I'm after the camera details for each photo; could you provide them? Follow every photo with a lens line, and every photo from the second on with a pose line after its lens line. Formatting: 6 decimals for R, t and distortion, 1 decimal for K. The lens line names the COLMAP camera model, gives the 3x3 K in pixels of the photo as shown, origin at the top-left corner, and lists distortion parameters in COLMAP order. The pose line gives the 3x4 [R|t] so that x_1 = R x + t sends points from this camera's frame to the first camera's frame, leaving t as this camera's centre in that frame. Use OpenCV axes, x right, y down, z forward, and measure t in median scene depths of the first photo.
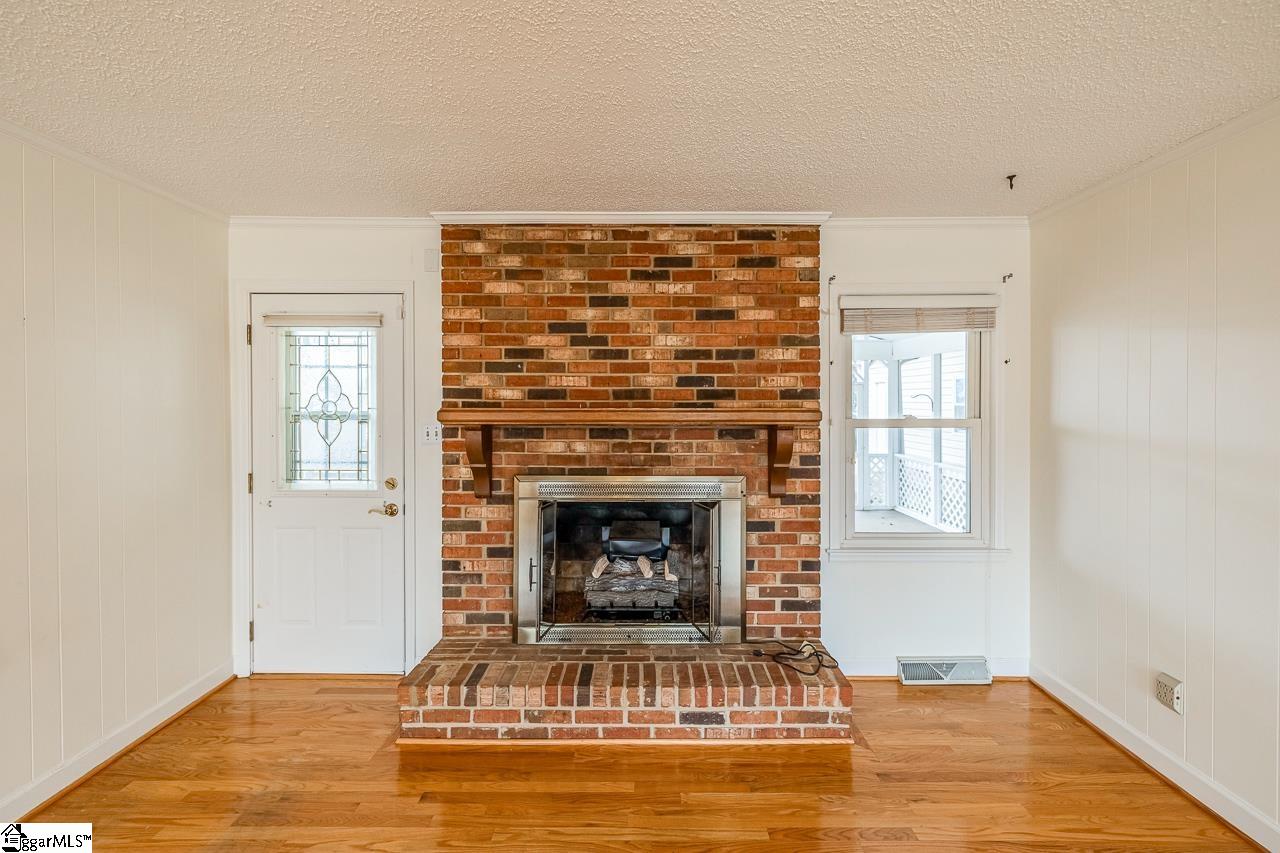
lens RADIAL K [[539.0, 0, 639.3], [0, 539.0, 396.6], [0, 0, 1]] dist [0.000051, 0.000008]
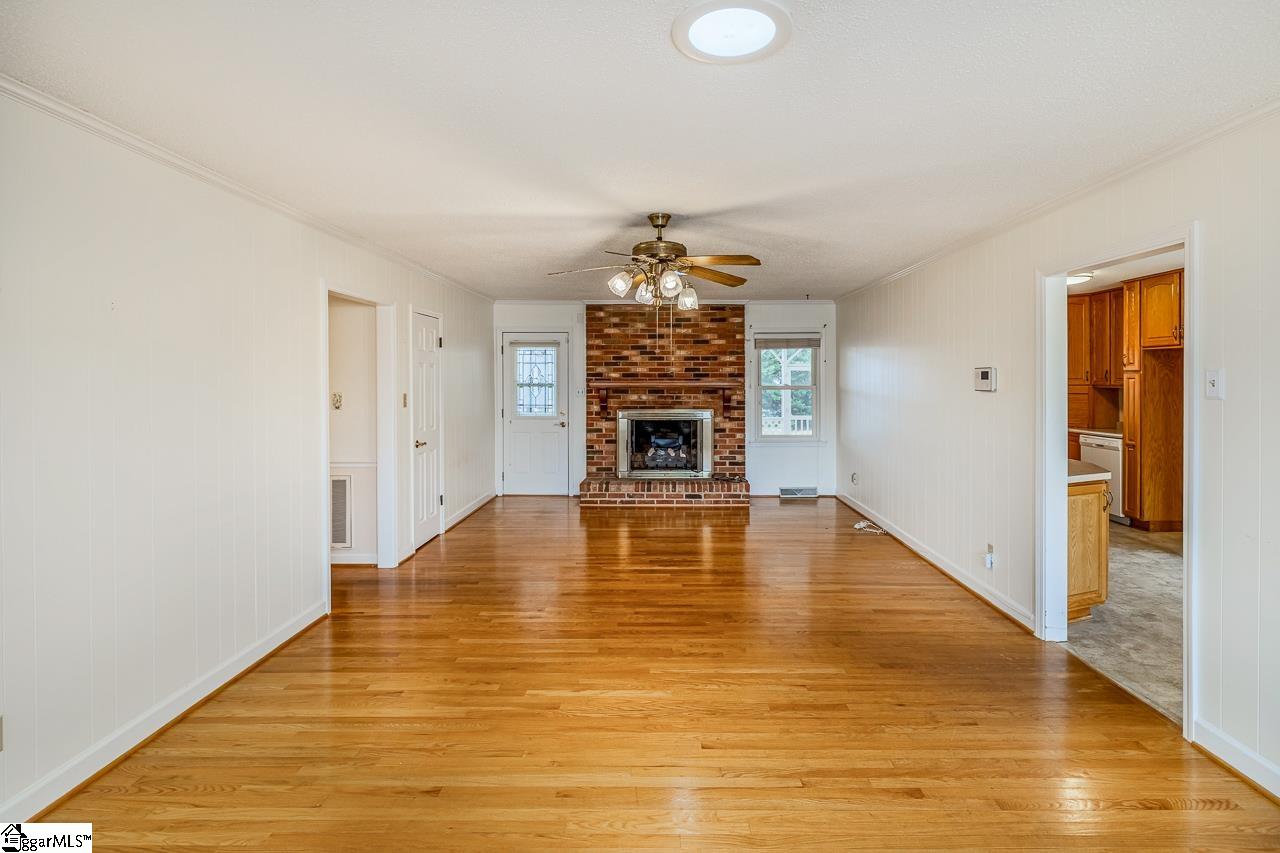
lens RADIAL K [[619.5, 0, 638.2], [0, 619.5, 378.2], [0, 0, 1]] dist [-0.024302, -0.000026]
pose [[0.999582, -0.001319, -0.028895, -0.056835], [0.001271, 0.999998, -0.001661, 0.013303], [0.028898, 0.001624, 0.999581, -1.744270]]
